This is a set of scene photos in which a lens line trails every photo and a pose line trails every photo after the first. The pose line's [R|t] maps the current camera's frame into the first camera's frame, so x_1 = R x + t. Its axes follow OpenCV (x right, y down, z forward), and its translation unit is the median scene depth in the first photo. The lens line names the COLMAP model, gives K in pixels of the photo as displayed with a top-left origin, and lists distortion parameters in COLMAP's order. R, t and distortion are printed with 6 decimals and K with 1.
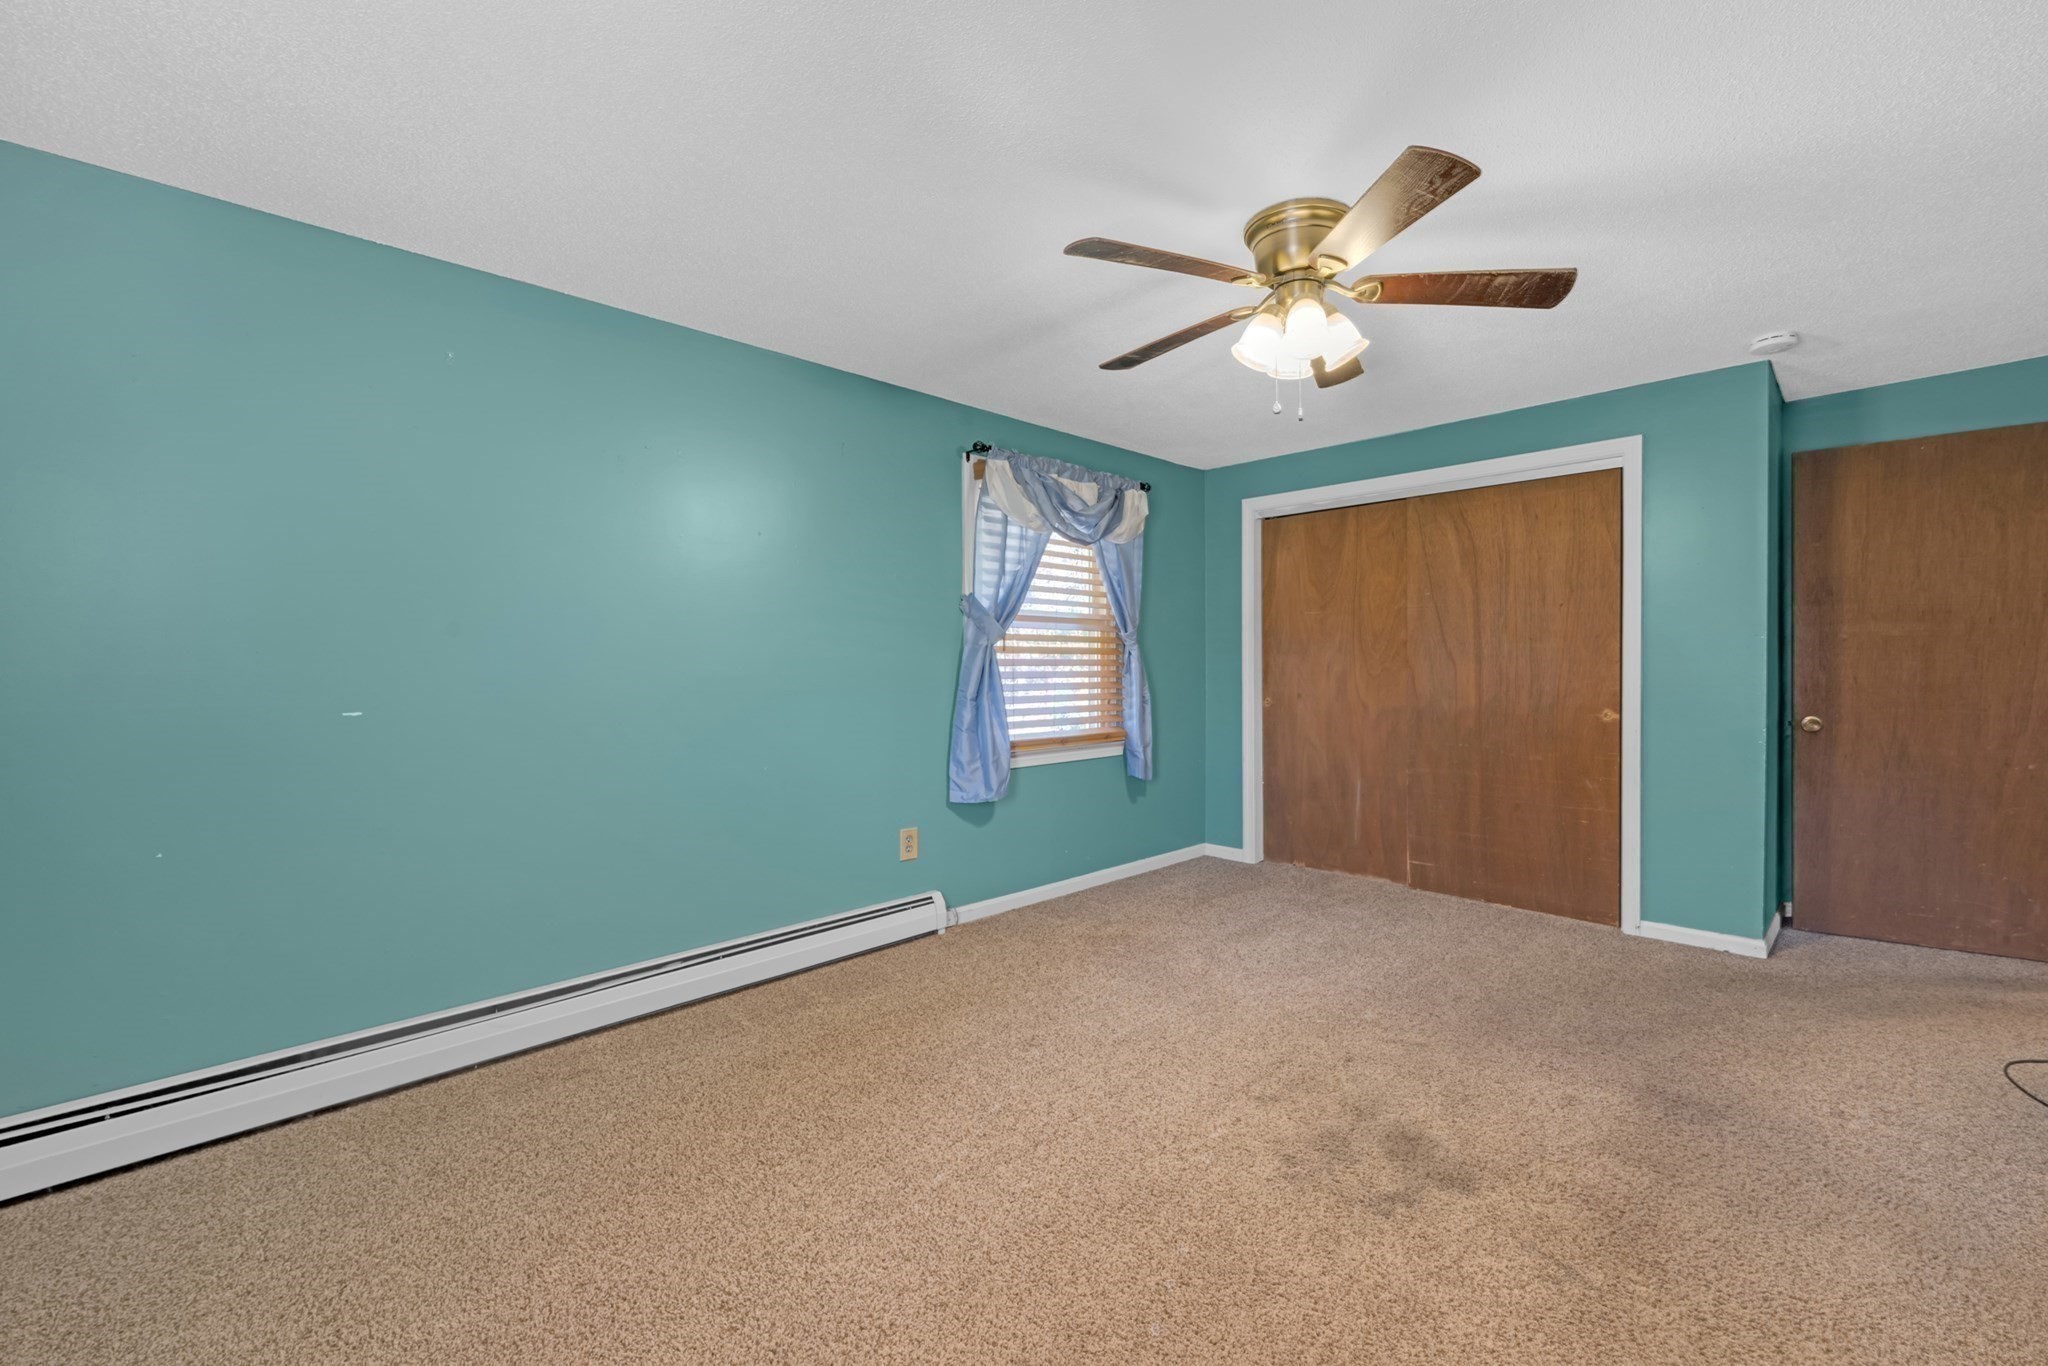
lens RADIAL K [[818.6, 0, 1062.9], [0, 818.6, 686.3], [0, 0, 1]] dist [-0.000388, -0.000004]
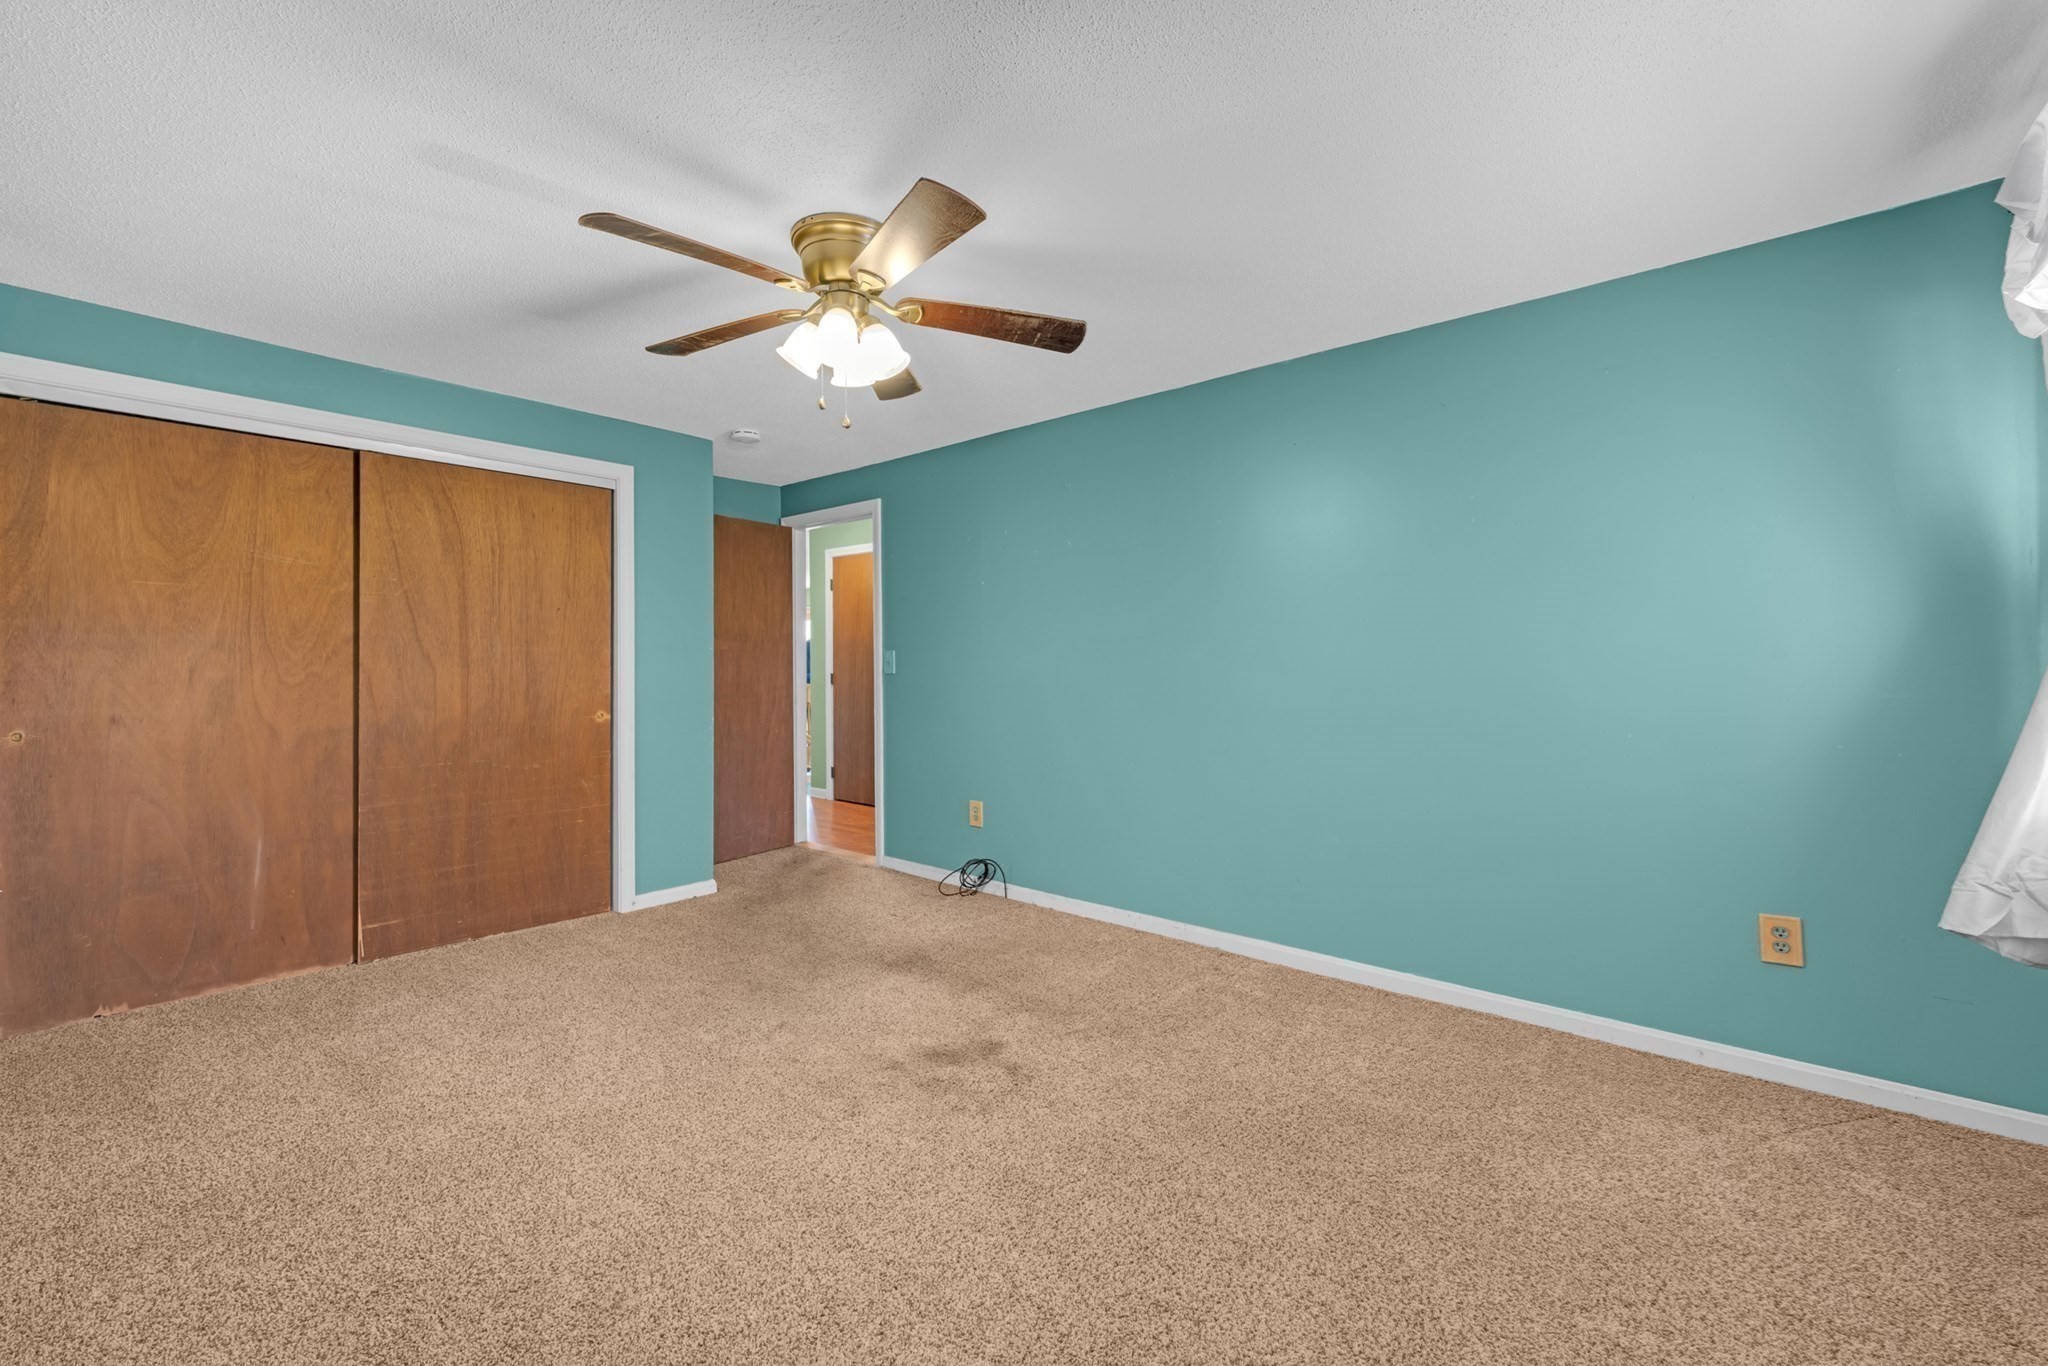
lens RADIAL K [[833.1, 0, 1026.0], [0, 833.1, 673.5], [0, 0, 1]] dist [-0.000329, 0.000082]
pose [[-0.053072, -0.001312, 0.998590, -0.432303], [0.027265, 0.999624, 0.002762, -0.008068], [-0.998218, 0.027373, -0.053016, 0.477741]]
